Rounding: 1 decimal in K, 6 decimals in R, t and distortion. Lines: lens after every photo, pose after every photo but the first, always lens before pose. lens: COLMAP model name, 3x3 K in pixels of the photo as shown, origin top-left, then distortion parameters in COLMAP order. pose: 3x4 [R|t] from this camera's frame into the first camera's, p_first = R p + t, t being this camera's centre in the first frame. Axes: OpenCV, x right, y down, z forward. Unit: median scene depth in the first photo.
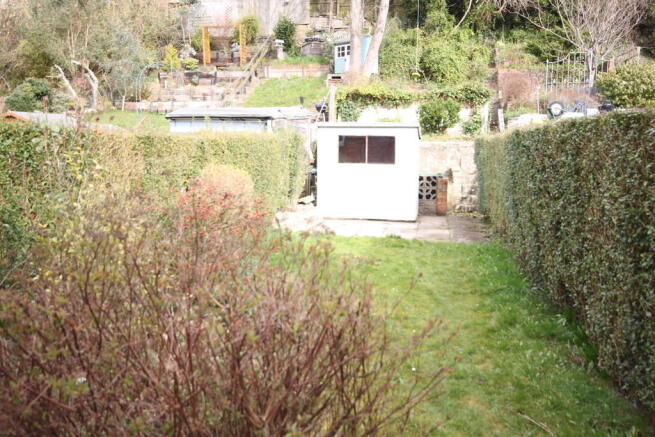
lens RADIAL K [[606.9, 0, 327.5], [0, 606.9, 219.0], [0, 0, 1]] dist [0.010179, 0.000000]
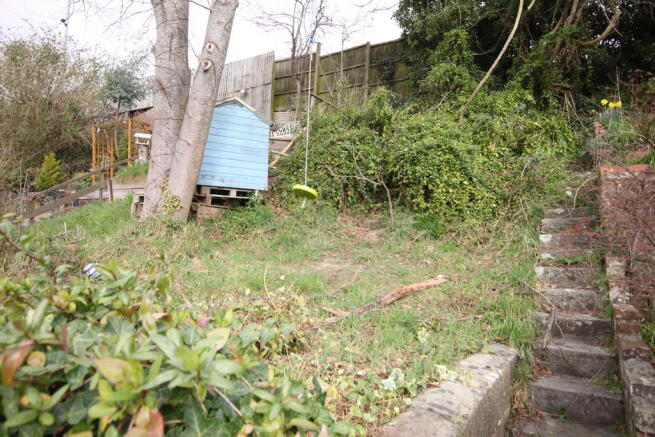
lens RADIAL K [[410.1, 0, 326.2], [0, 410.1, 218.0], [0, 0, 1]] dist [0.005504, 0.000889]
pose [[0.943361, 0.016178, -0.331373, 0.212142], [-0.077803, 0.981744, -0.173564, -0.172788], [0.322515, 0.189515, 0.927398, 0.747069]]
